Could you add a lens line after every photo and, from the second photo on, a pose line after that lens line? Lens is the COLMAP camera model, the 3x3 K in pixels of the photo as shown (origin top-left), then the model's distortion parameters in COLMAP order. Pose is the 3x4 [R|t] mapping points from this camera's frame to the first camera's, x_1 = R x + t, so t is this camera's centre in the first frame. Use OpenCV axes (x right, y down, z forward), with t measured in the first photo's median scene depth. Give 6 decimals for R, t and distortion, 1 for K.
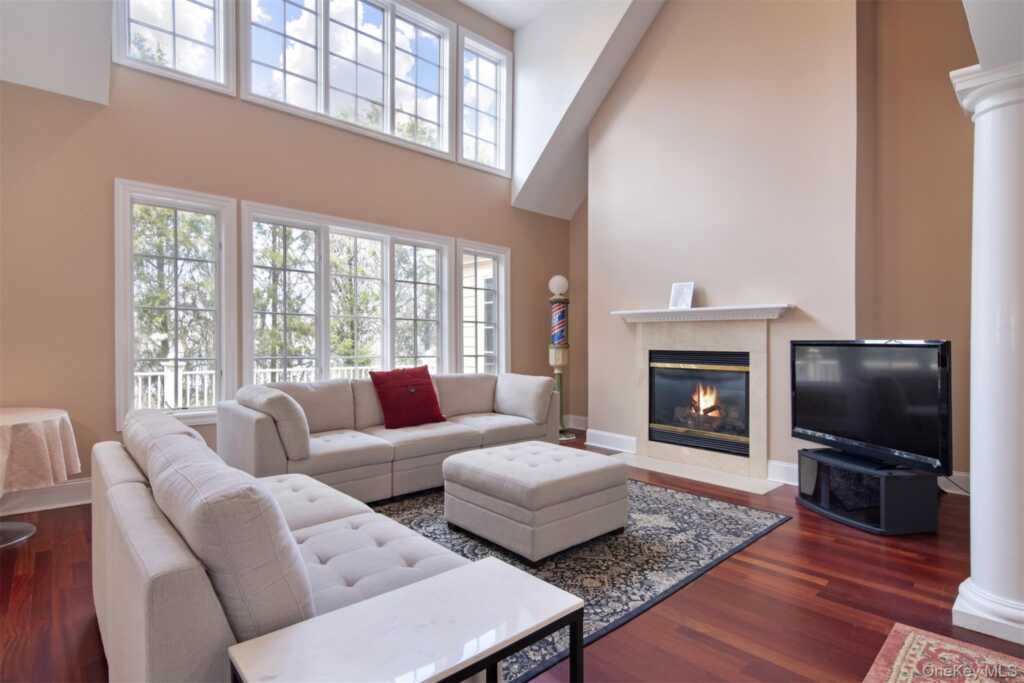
lens RADIAL K [[508.1, 0, 501.1], [0, 508.1, 345.2], [0, 0, 1]] dist [-0.006696, -0.000701]
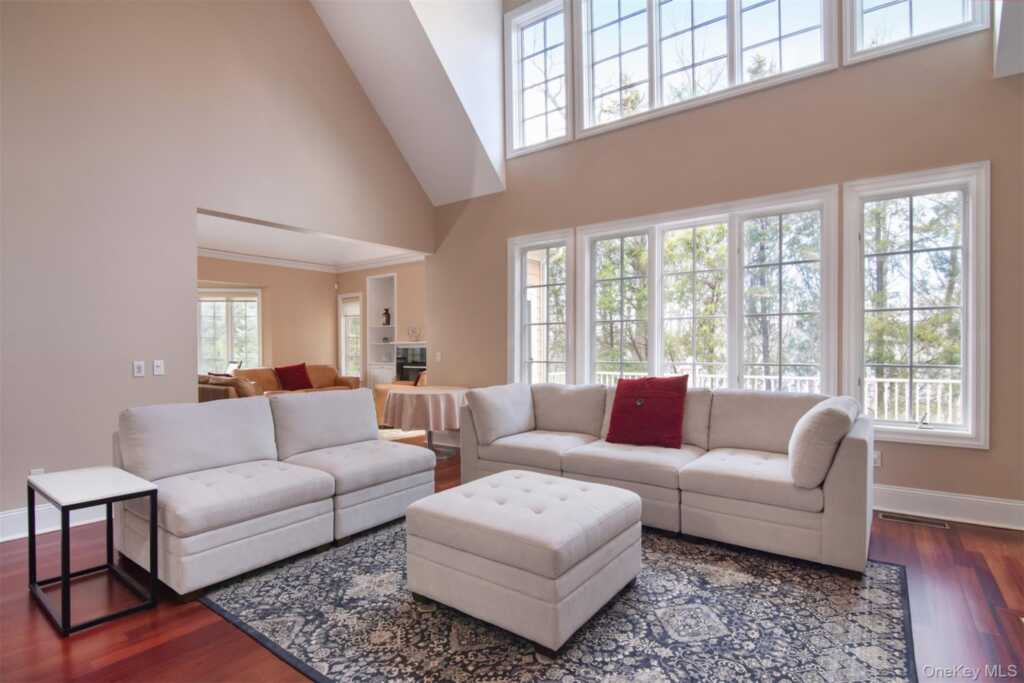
lens RADIAL K [[508.1, 0, 502.7], [0, 508.1, 346.8], [0, 0, 1]] dist [-0.006696, -0.000701]
pose [[0.198255, -0.013354, -0.980060, 0.687649], [0.006293, 0.999904, -0.012351, 0.005456], [0.980130, -0.003718, 0.198320, 0.688270]]
